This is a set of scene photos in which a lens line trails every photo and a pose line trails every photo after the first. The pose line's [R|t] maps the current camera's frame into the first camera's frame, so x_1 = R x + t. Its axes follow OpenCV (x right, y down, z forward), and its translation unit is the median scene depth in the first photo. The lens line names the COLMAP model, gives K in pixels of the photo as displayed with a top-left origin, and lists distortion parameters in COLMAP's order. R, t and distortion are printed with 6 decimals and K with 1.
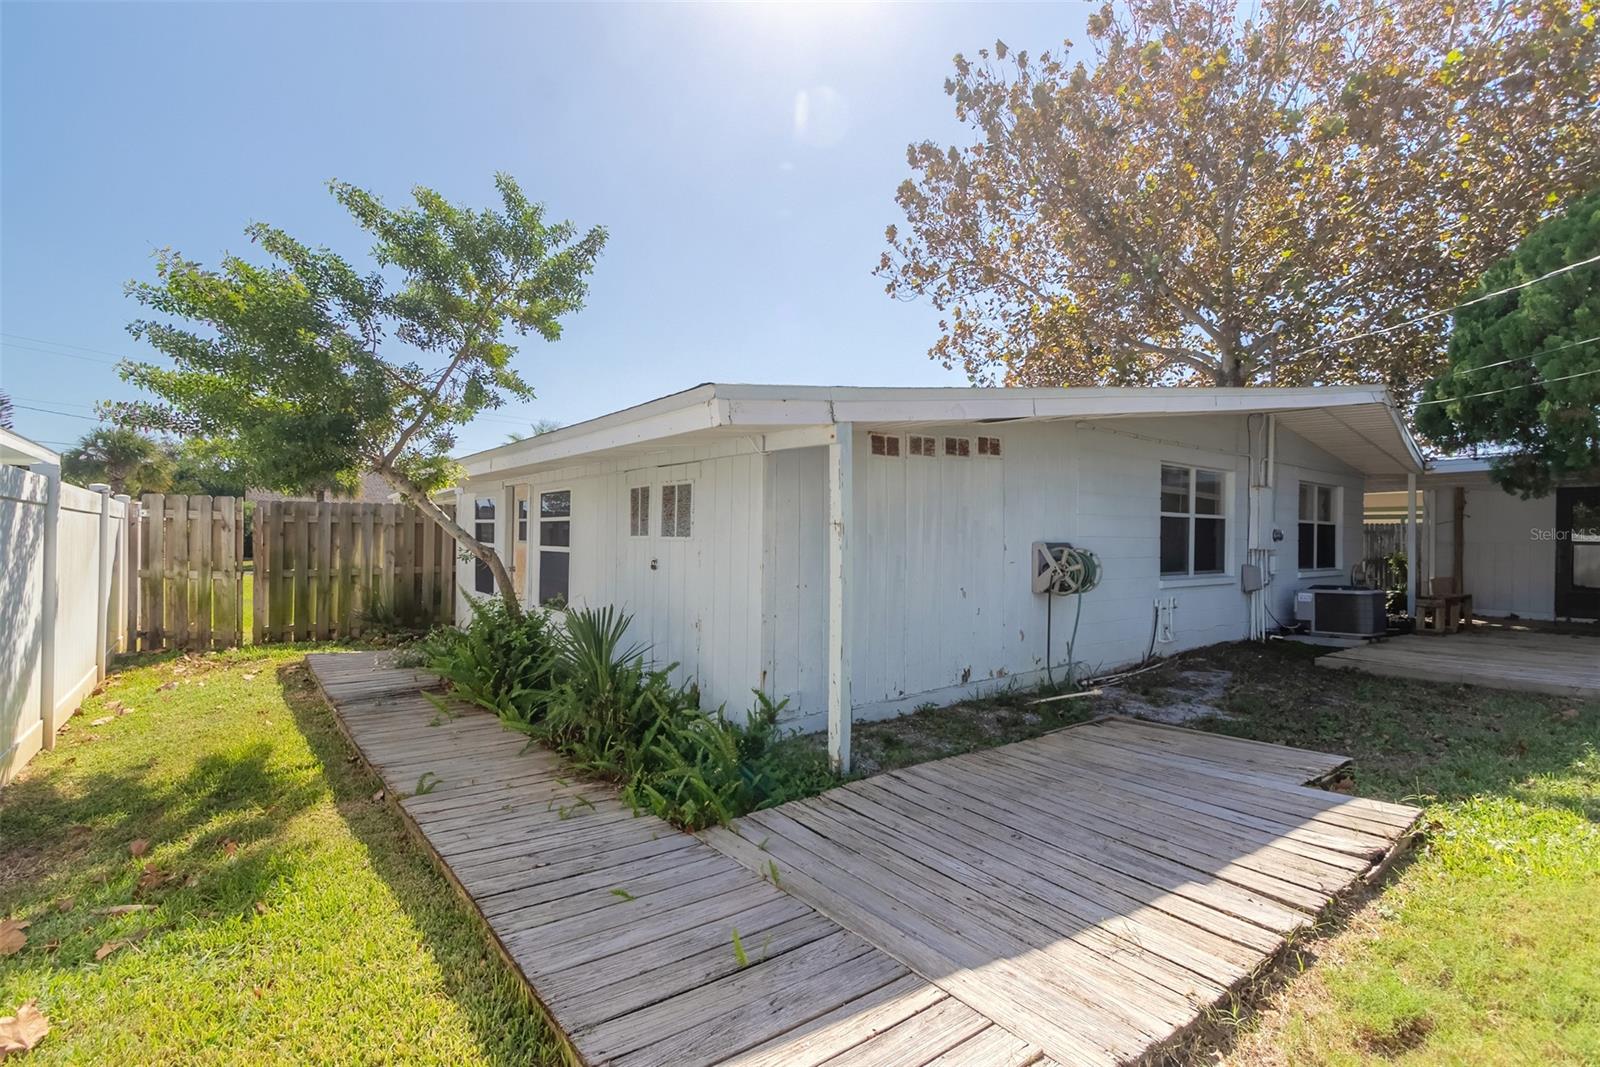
lens RADIAL K [[770.6, 0, 795.1], [0, 770.6, 537.2], [0, 0, 1]] dist [0.001743, -0.000001]
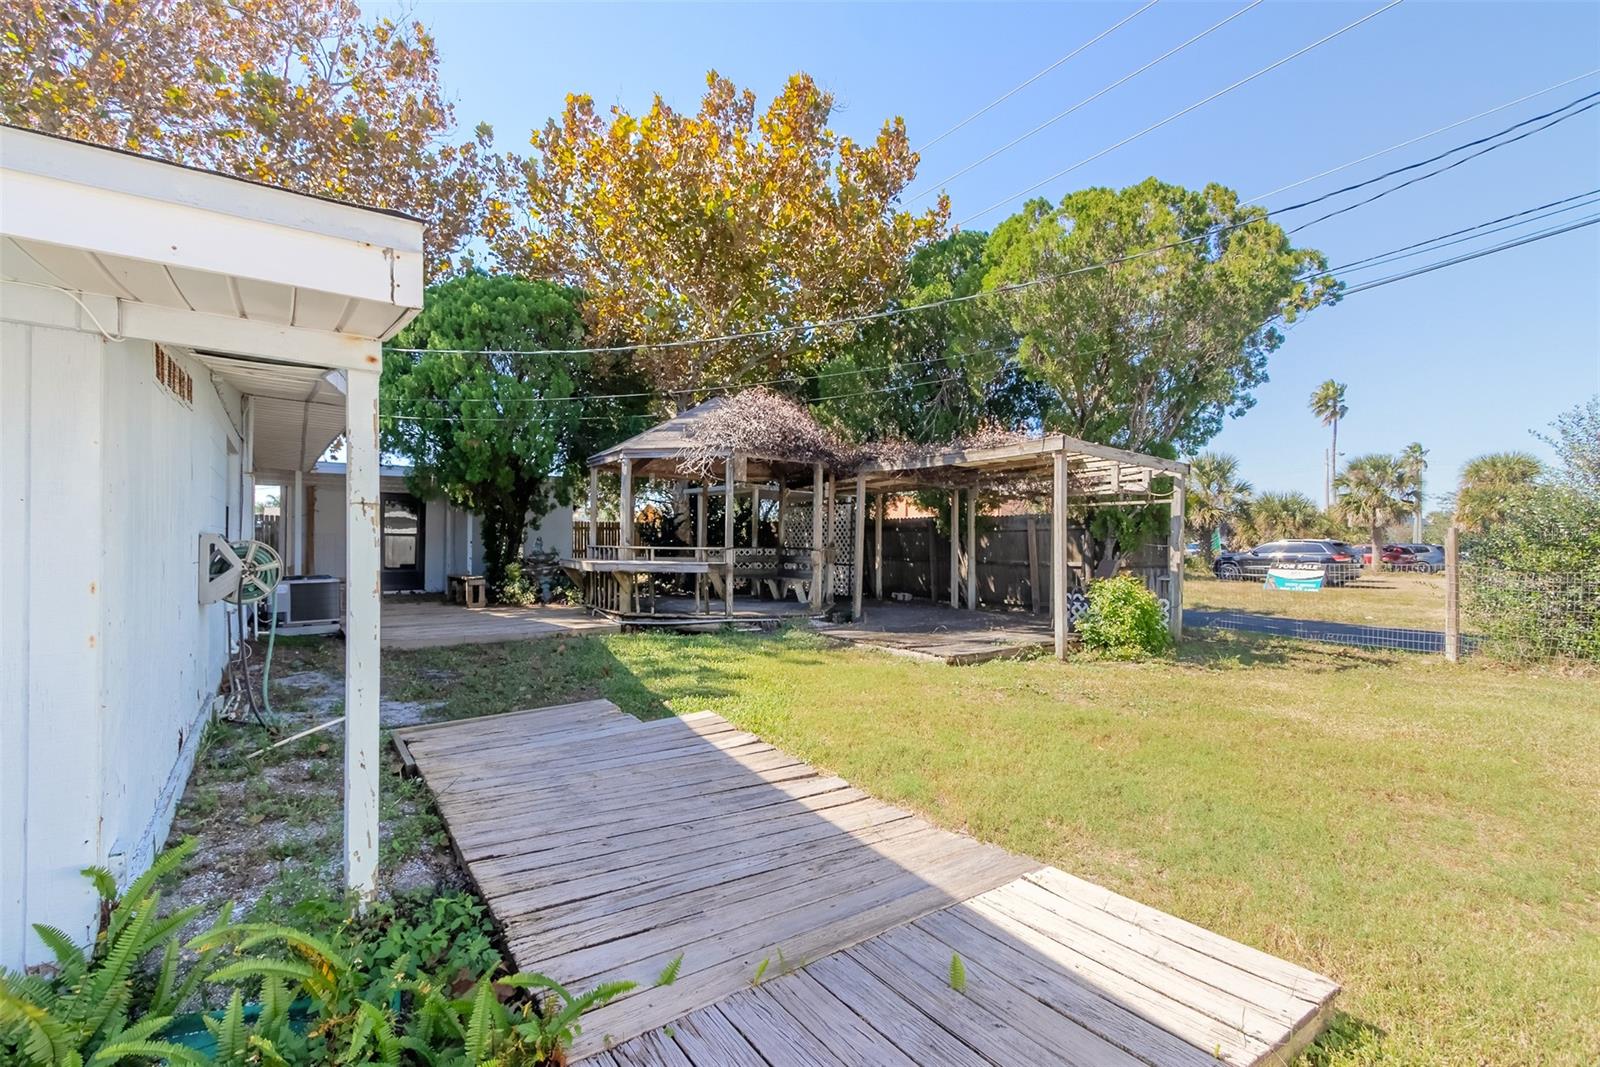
lens RADIAL K [[724.5, 0, 794.0], [0, 724.5, 538.3], [0, 0, 1]] dist [0.010024, -0.003683]
pose [[0.033254, -0.003424, 0.999441, -0.623279], [-0.011600, 0.999925, 0.003812, 0.004615], [-0.999380, -0.011720, 0.033212, 0.792860]]
